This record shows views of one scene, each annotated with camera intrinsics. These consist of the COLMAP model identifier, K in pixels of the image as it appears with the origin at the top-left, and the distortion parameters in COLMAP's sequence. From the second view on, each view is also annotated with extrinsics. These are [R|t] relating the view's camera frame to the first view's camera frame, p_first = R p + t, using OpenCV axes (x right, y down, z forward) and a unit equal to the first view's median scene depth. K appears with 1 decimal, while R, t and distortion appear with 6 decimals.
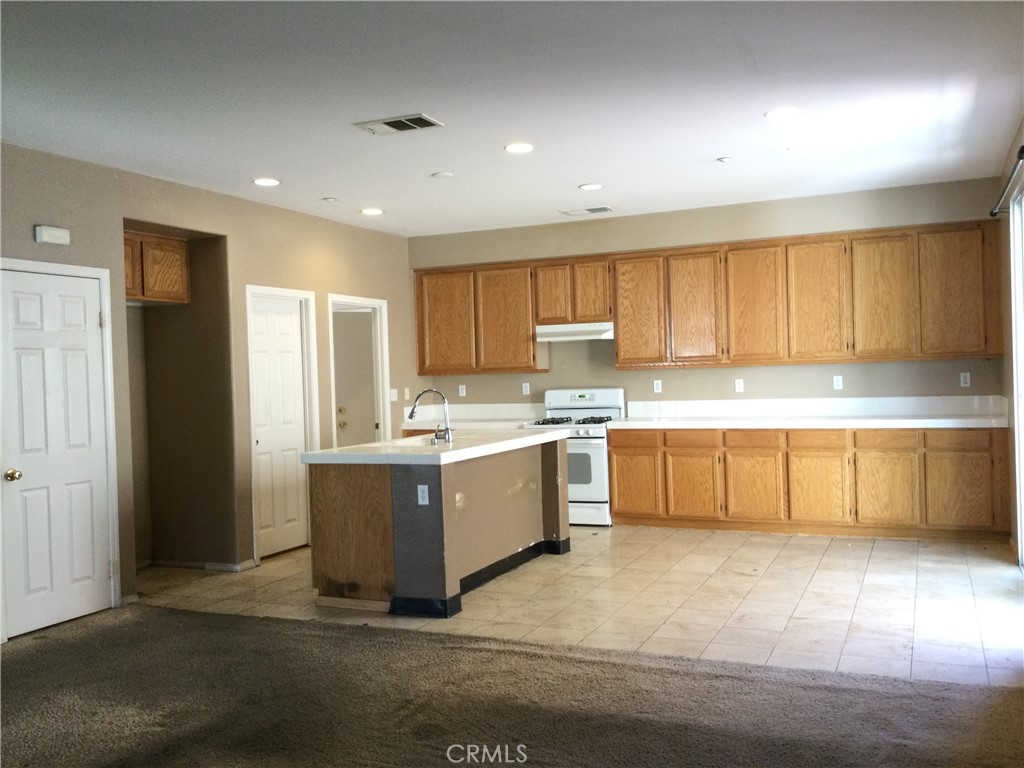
lens RADIAL K [[919.5, 0, 512.0], [0, 919.5, 384.0], [0, 0, 1]] dist [0.092118, -0.182375]
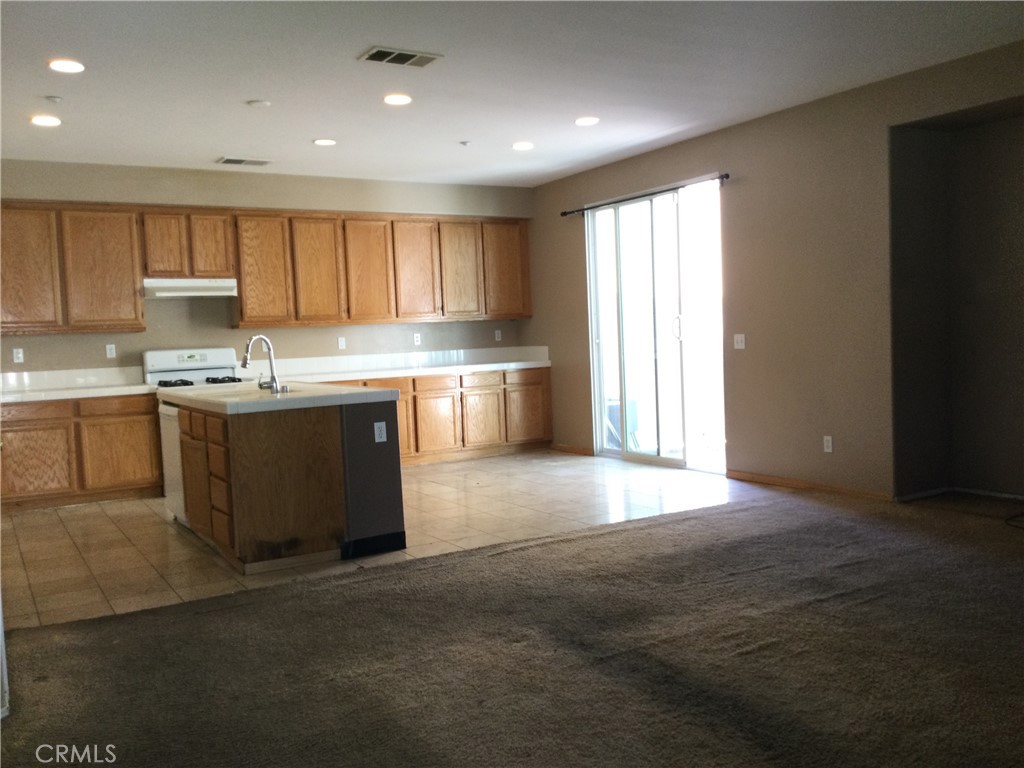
lens RADIAL K [[919.5, 0, 512.0], [0, 919.5, 384.0], [0, 0, 1]] dist [0.092118, -0.182375]
pose [[0.574260, -0.037875, 0.817796, -0.727066], [0.034013, 0.999171, 0.022391, 0.044031], [-0.817966, 0.014957, 0.575072, 0.266559]]
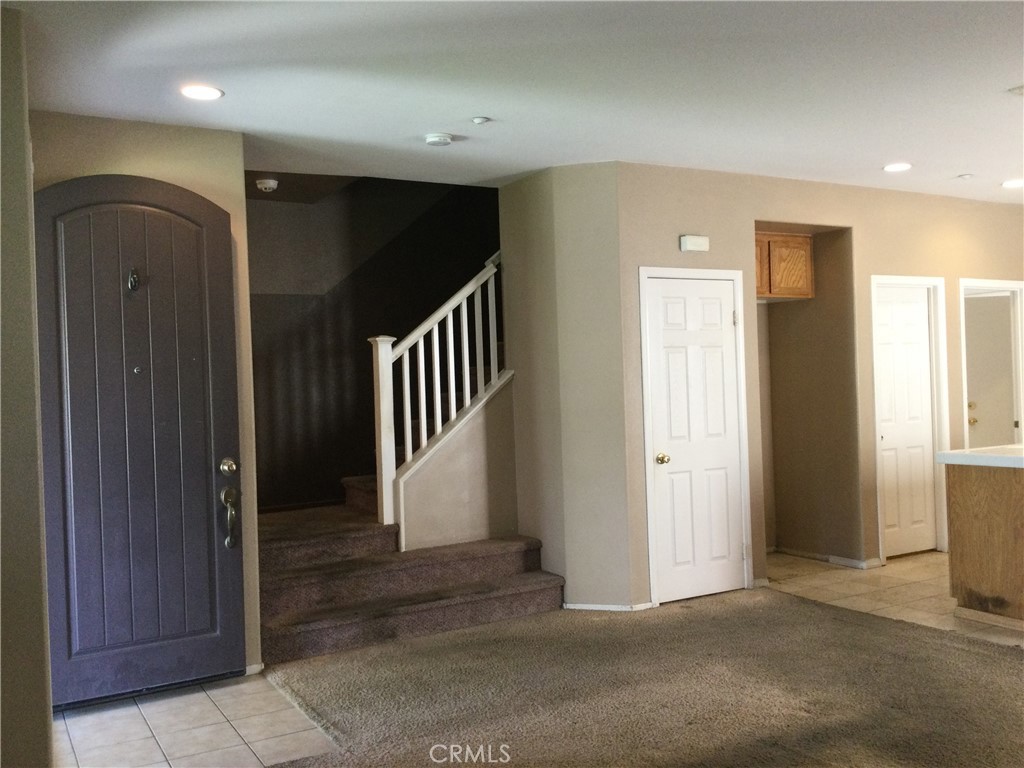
lens RADIAL K [[919.5, 0, 512.0], [0, 919.5, 384.0], [0, 0, 1]] dist [0.092118, -0.182375]
pose [[0.812225, 0.004107, -0.583330, -0.026974], [0.001827, 0.999952, 0.009584, -0.003695], [0.583342, -0.008850, 0.812178, -0.014995]]
